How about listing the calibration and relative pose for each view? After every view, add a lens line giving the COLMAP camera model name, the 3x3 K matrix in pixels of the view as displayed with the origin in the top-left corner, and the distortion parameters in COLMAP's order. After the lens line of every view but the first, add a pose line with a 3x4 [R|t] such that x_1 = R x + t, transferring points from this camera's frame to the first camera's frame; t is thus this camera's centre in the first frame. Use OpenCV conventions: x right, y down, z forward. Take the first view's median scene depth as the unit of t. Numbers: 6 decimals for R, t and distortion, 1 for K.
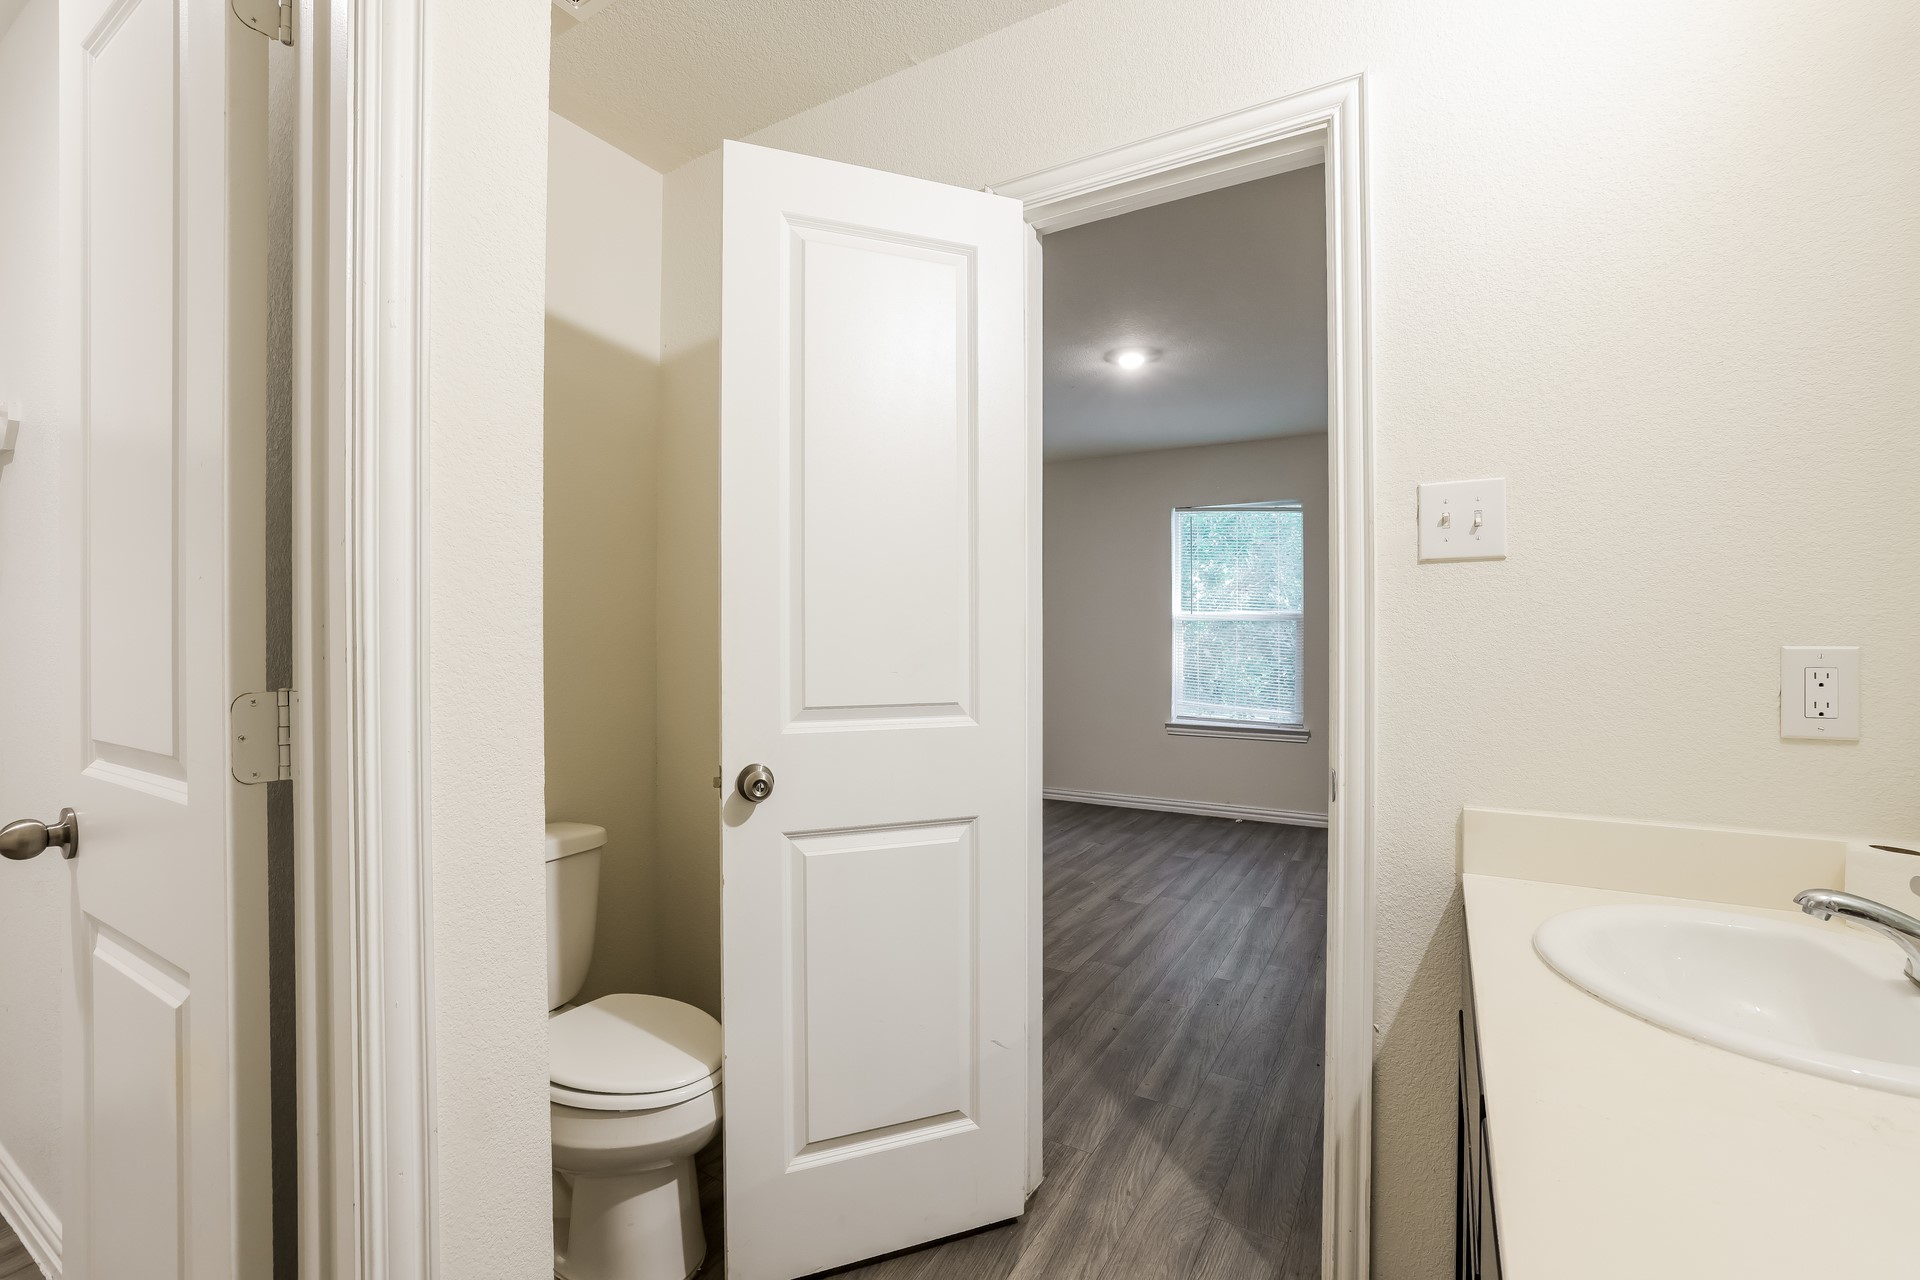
lens RADIAL K [[825.4, 0, 956.1], [0, 825.4, 643.9], [0, 0, 1]] dist [-0.022512, 0.000243]
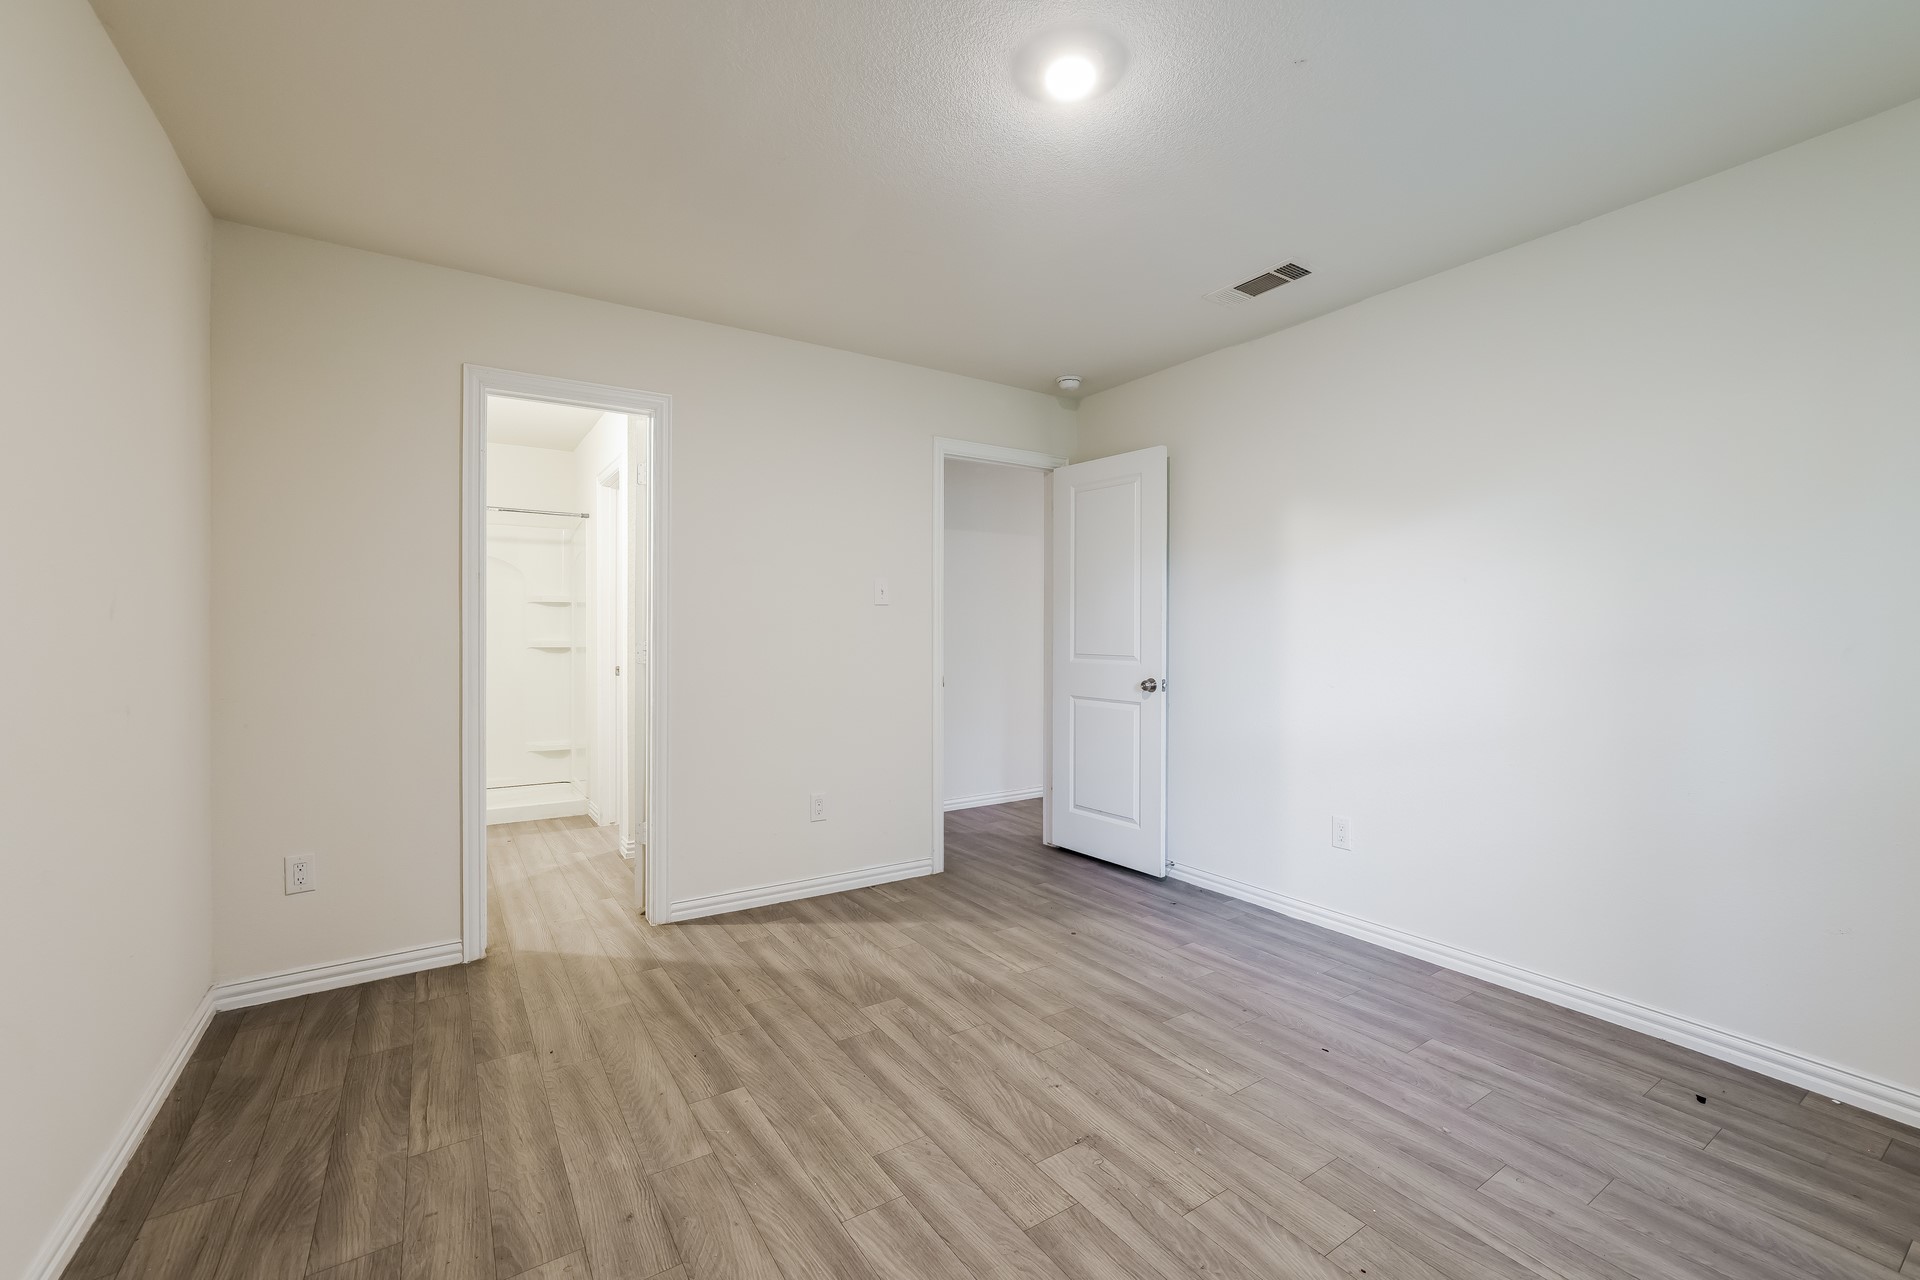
lens RADIAL K [[782.2, 0, 960.0], [0, 782.2, 640.0], [0, 0, 1]] dist [0.008180, 0.000237]
pose [[-0.433976, 0.008772, -0.900882, 0.744318], [-0.000521, 0.999950, 0.009988, -0.008599], [0.900924, 0.004804, -0.433950, 1.272219]]
